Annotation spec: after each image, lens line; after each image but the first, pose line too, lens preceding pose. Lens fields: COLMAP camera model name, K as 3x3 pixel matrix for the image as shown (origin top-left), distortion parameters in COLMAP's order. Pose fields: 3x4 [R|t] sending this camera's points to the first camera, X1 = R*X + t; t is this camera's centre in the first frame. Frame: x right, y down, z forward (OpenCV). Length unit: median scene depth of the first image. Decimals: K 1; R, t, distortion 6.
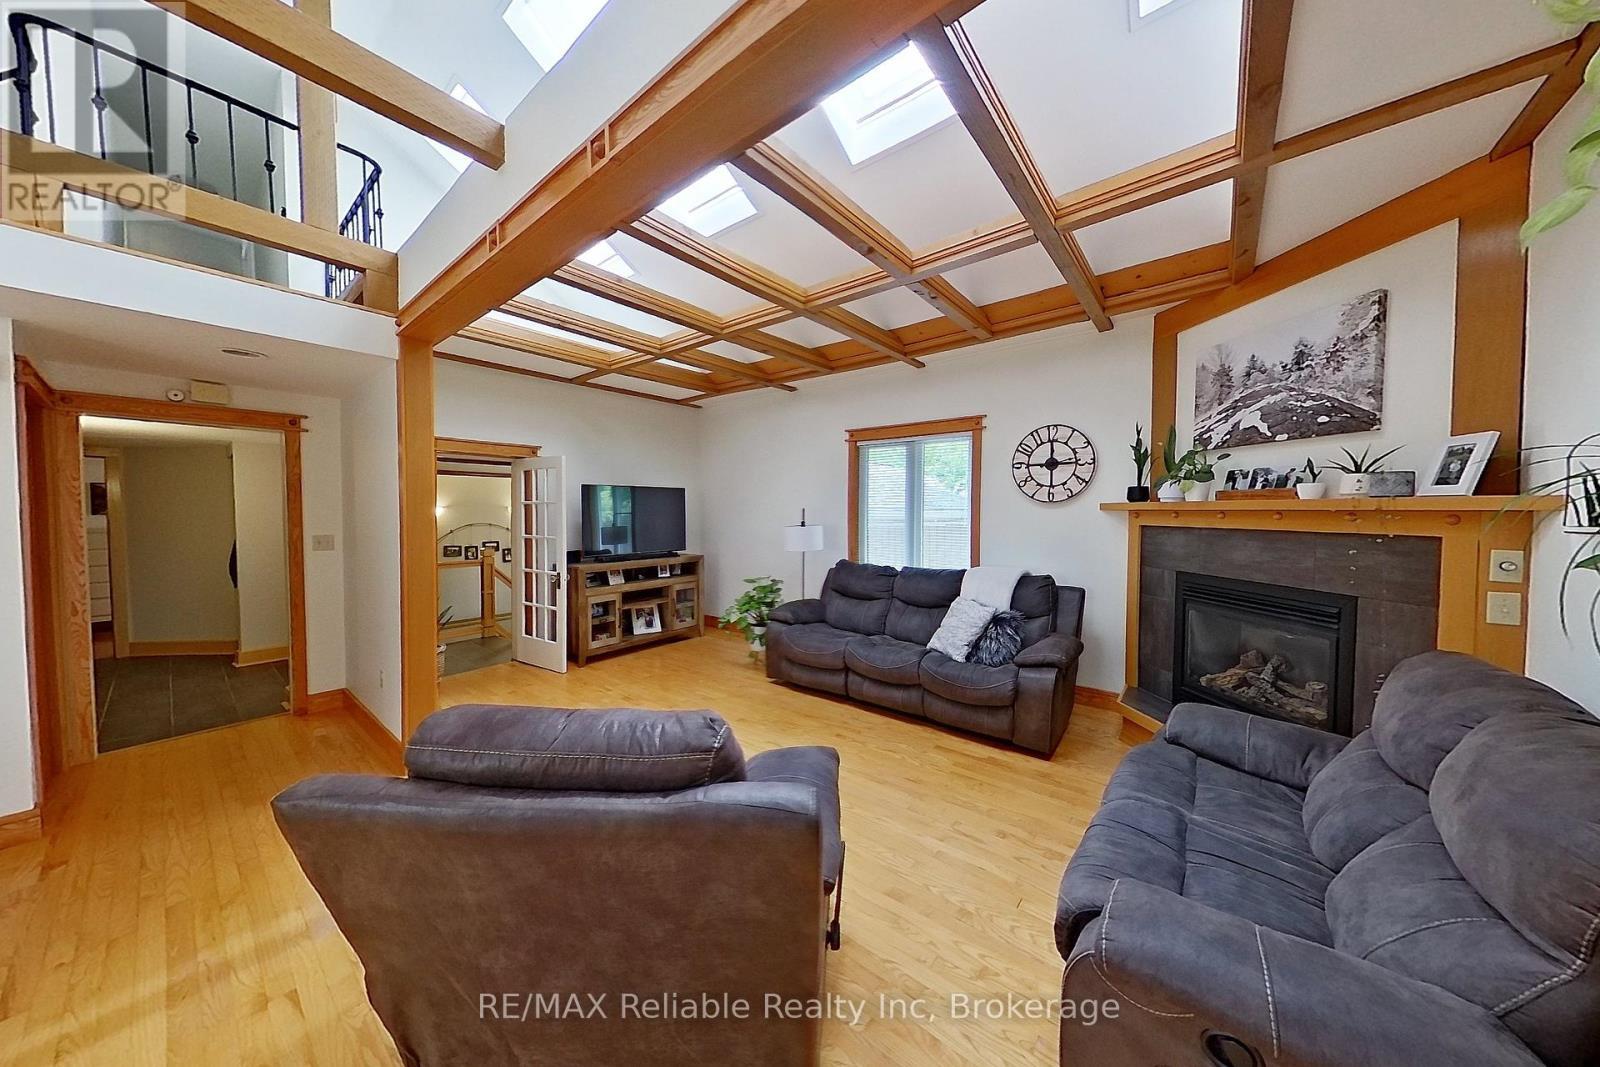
lens RADIAL K [[514.4, 0, 797.8], [0, 514.4, 531.0], [0, 0, 1]] dist [-0.000607, 0.000075]
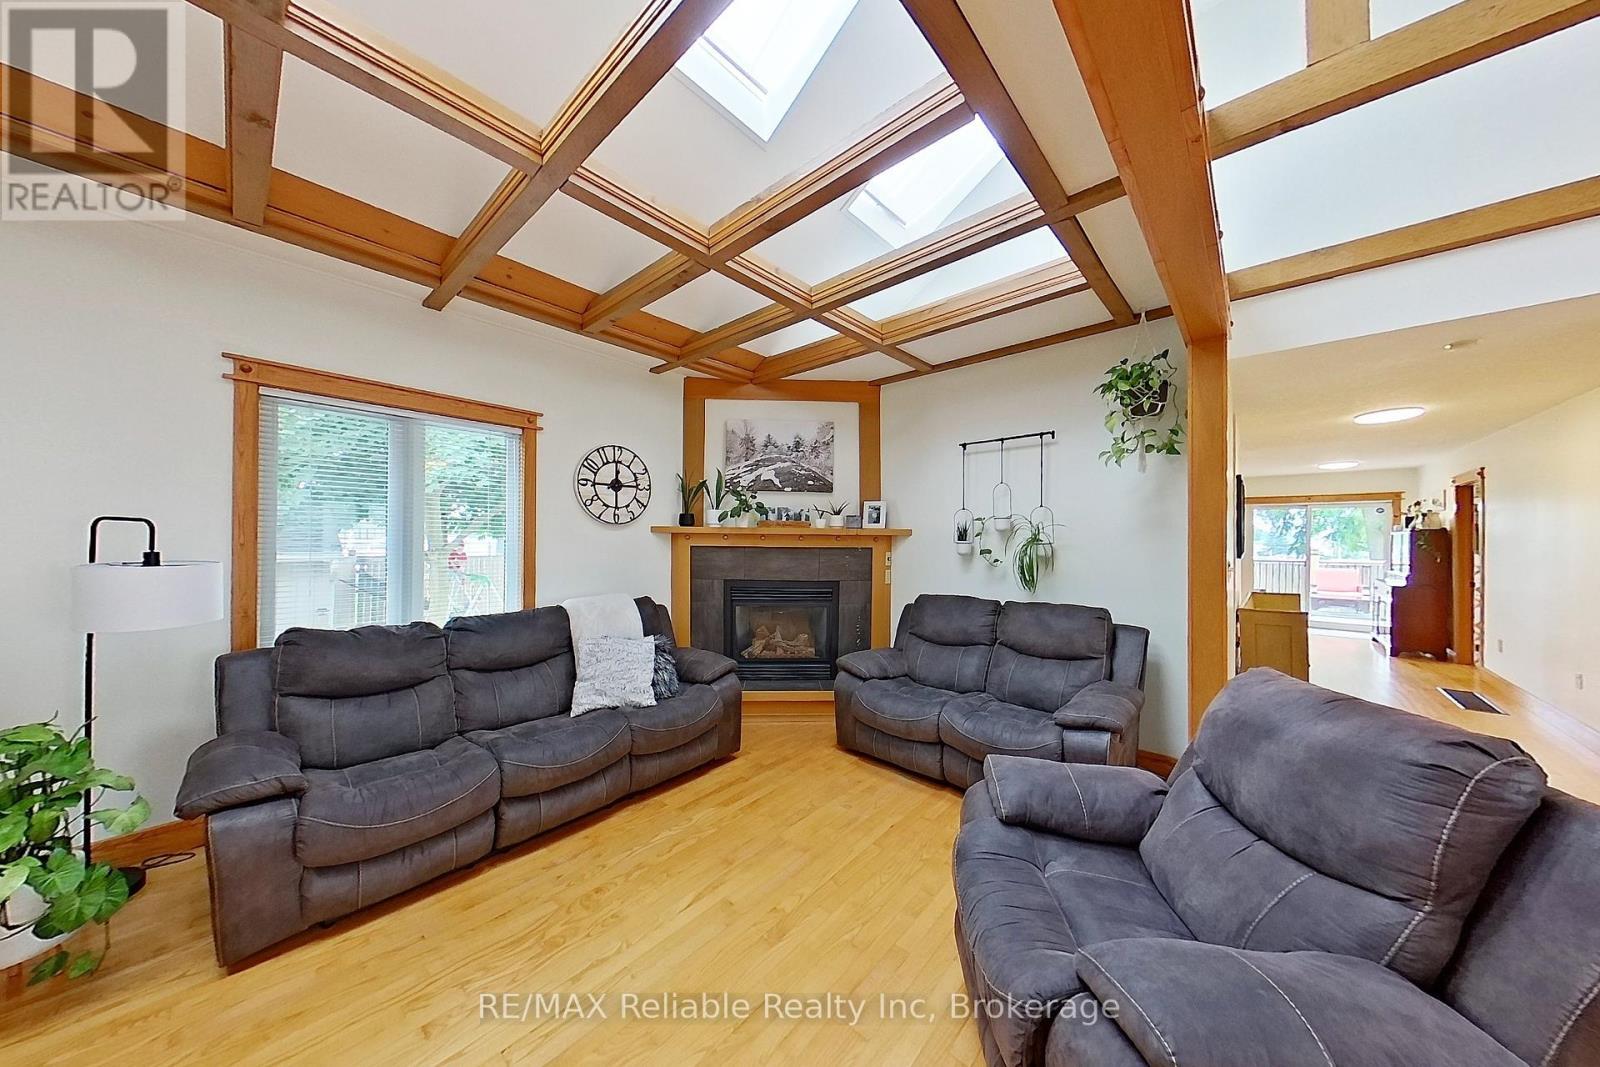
lens RADIAL K [[506.3, 0, 797.8], [0, 506.3, 538.2], [0, 0, 1]] dist [0.012327, 0.000022]
pose [[0.029967, 0.004699, 0.999540, -0.541328], [0.037266, 0.999288, -0.005815, -0.013049], [-0.998856, 0.037423, 0.029771, 0.740412]]
